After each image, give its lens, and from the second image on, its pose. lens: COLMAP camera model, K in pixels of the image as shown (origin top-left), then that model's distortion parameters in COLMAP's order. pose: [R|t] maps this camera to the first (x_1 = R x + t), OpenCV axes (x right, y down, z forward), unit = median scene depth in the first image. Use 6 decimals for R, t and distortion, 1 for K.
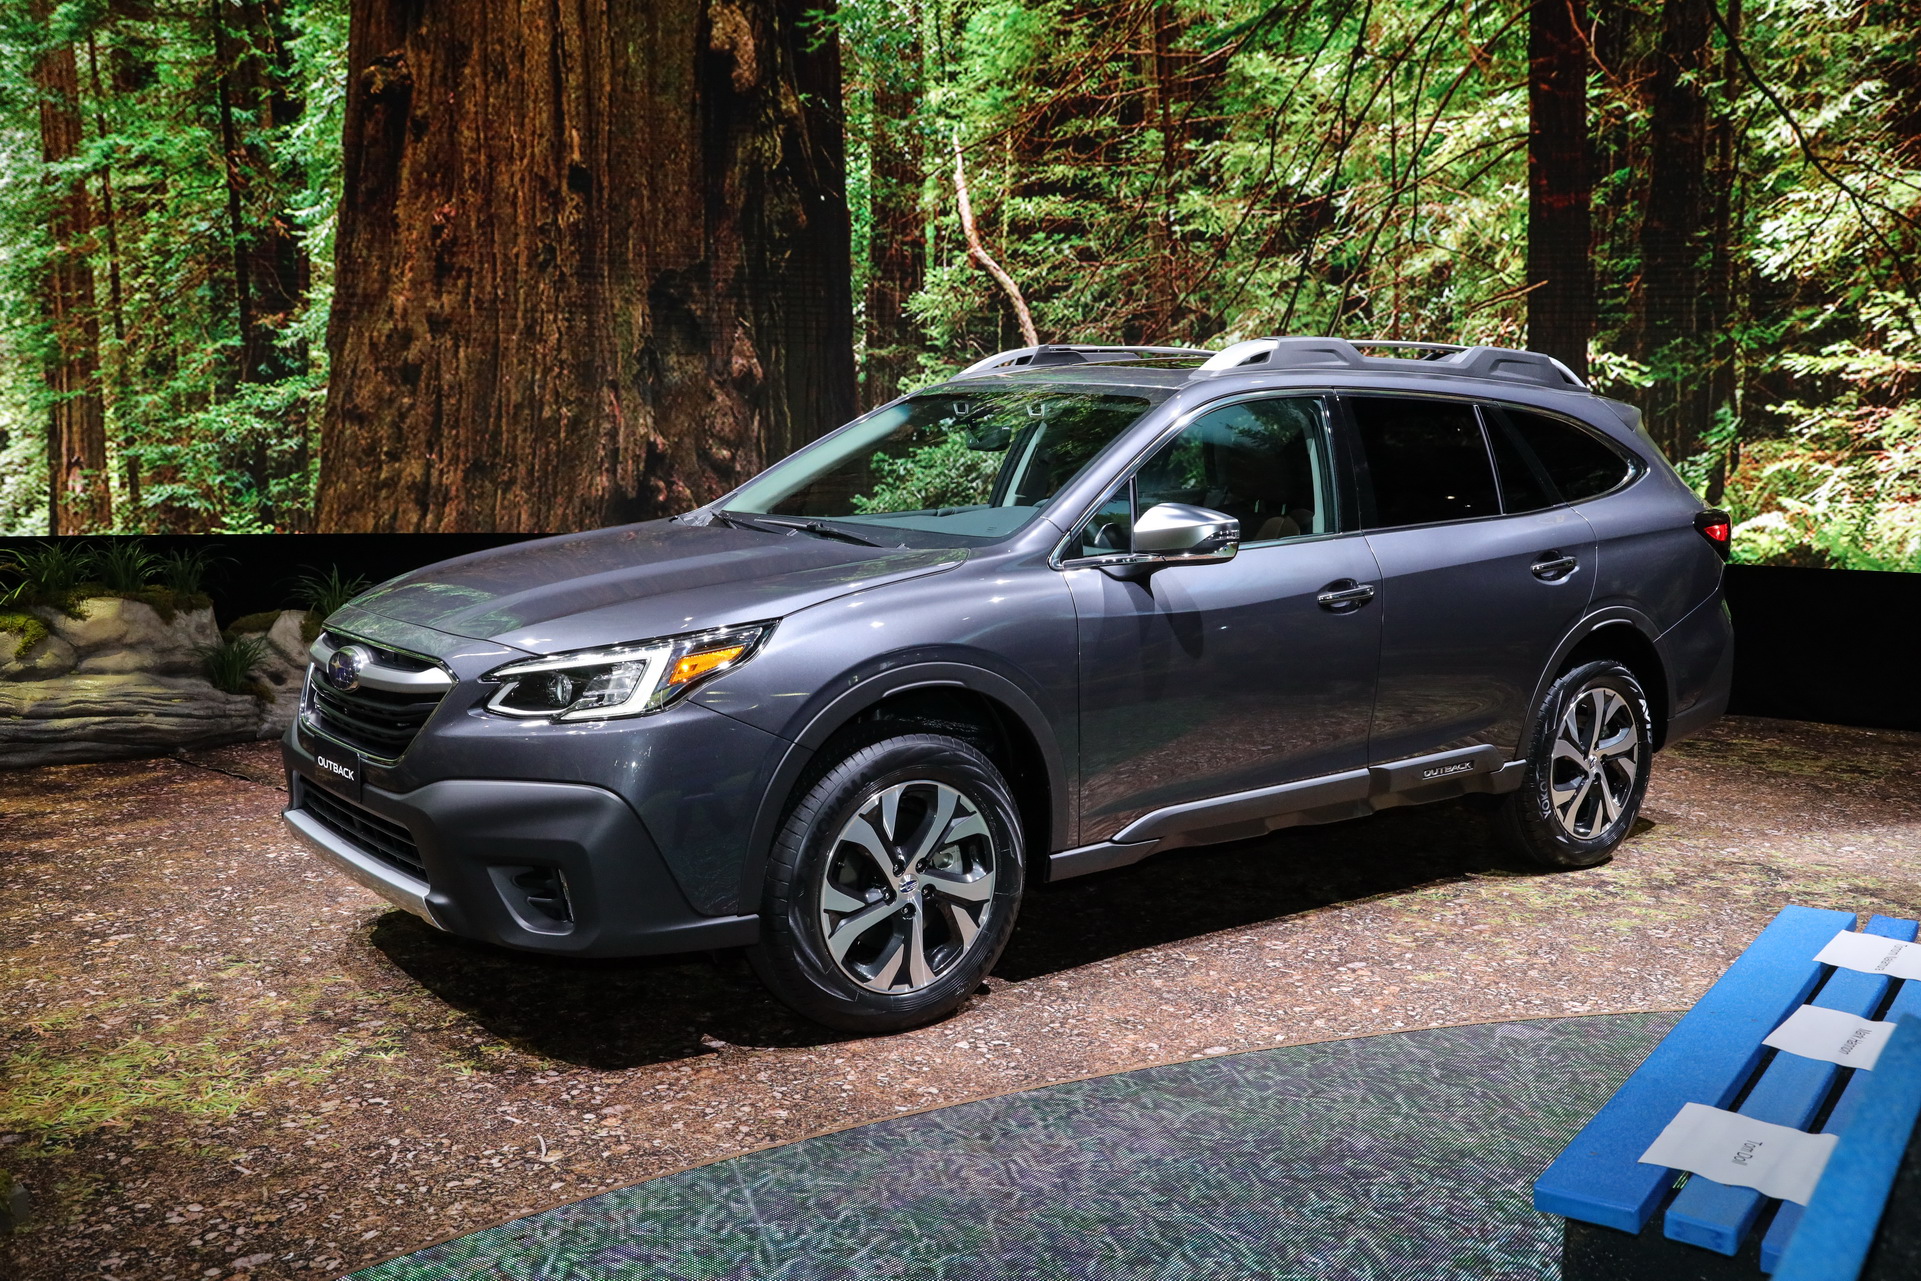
lens RADIAL K [[1739.1, 0, 955.9], [0, 1739.1, 639.8], [0, 0, 1]] dist [-0.028081, 0.097519]
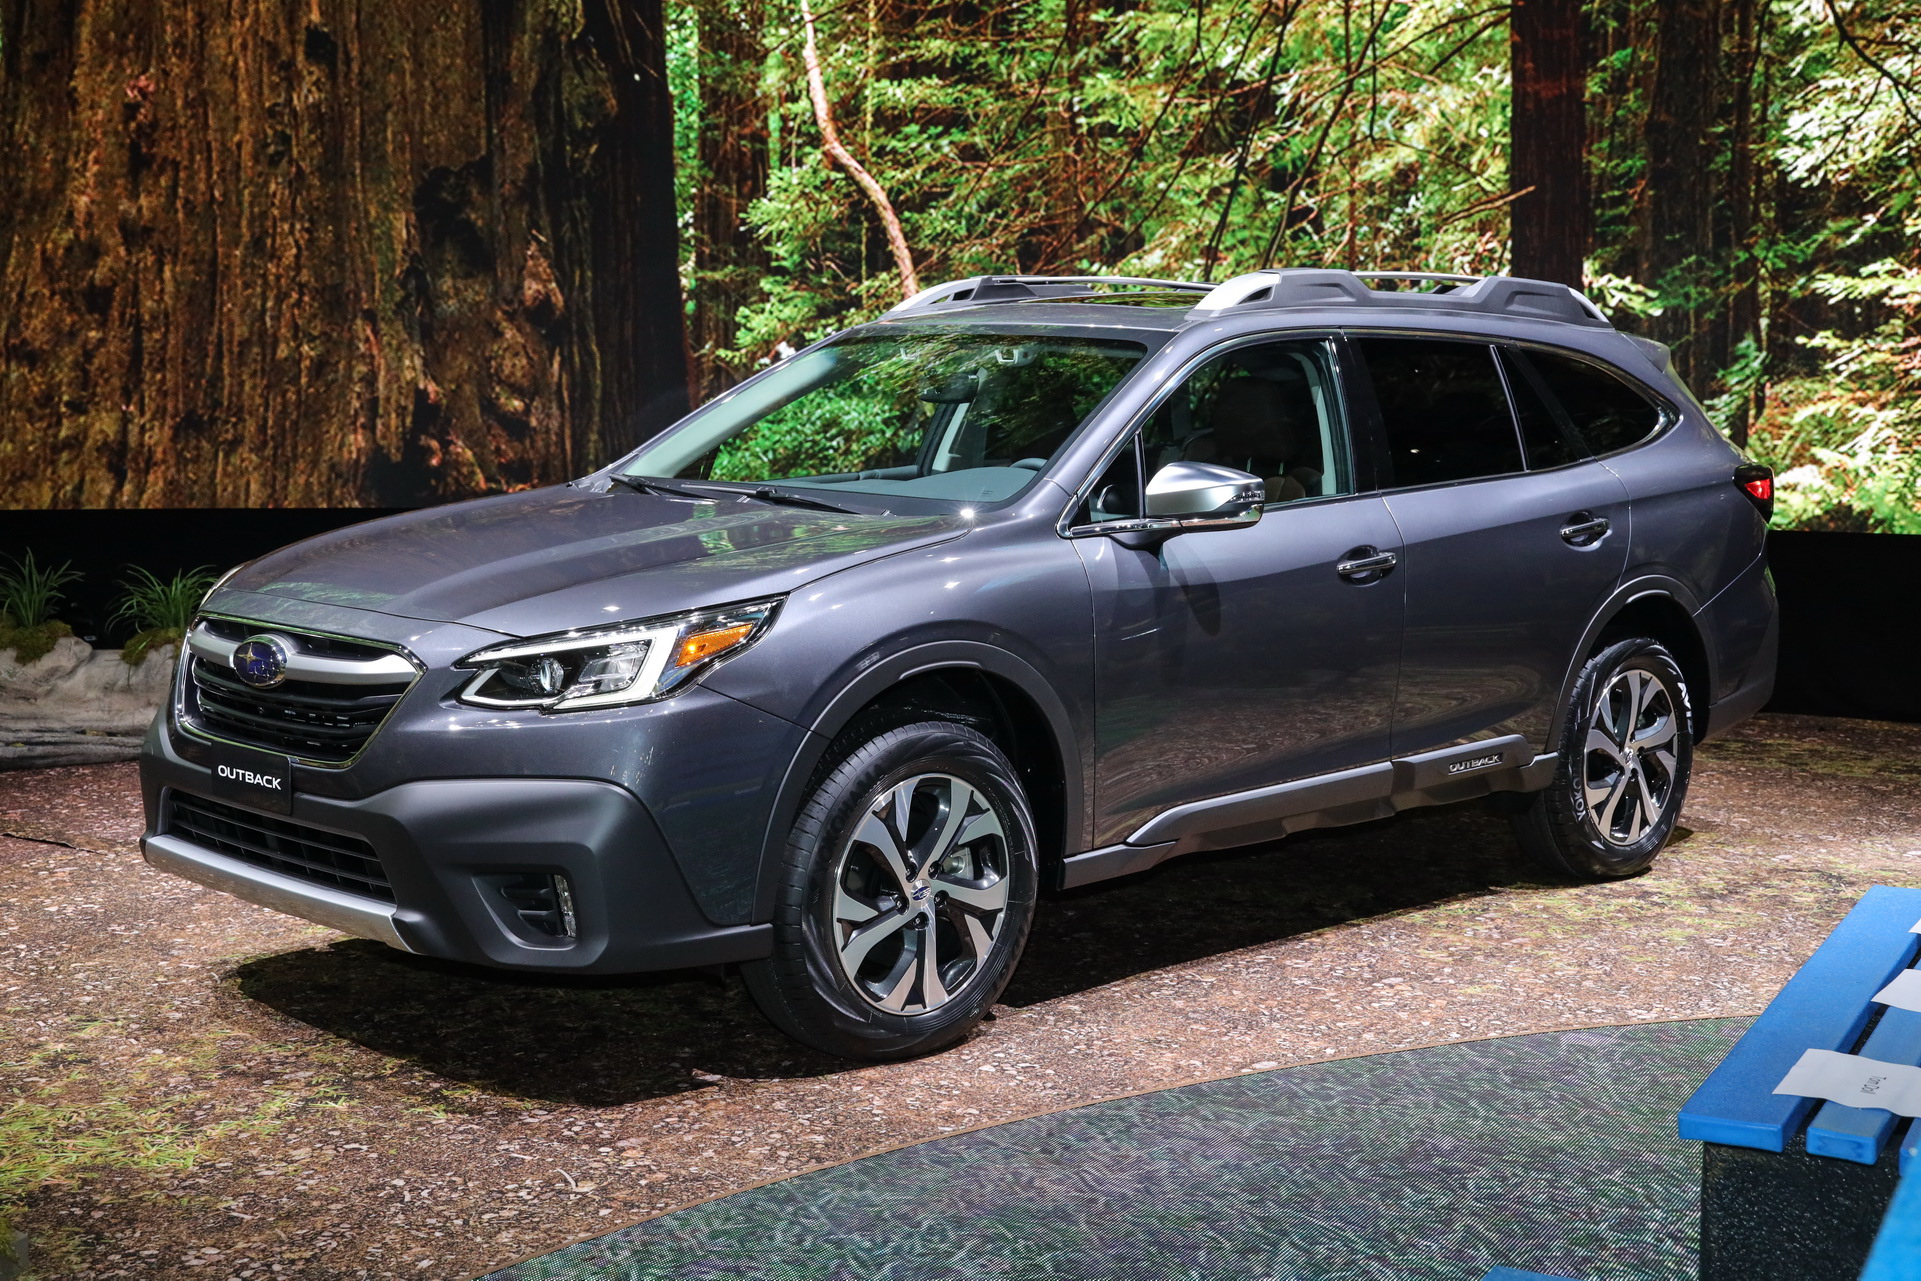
lens RADIAL K [[2395.4, 0, 955.8], [0, 2395.4, 639.0], [0, 0, 1]] dist [0.115778, 0.000000]
pose [[0.993031, -0.016840, 0.116643, -0.070040], [0.017639, 0.999827, -0.005824, 0.008732], [-0.116525, 0.007841, 0.993157, -0.105341]]
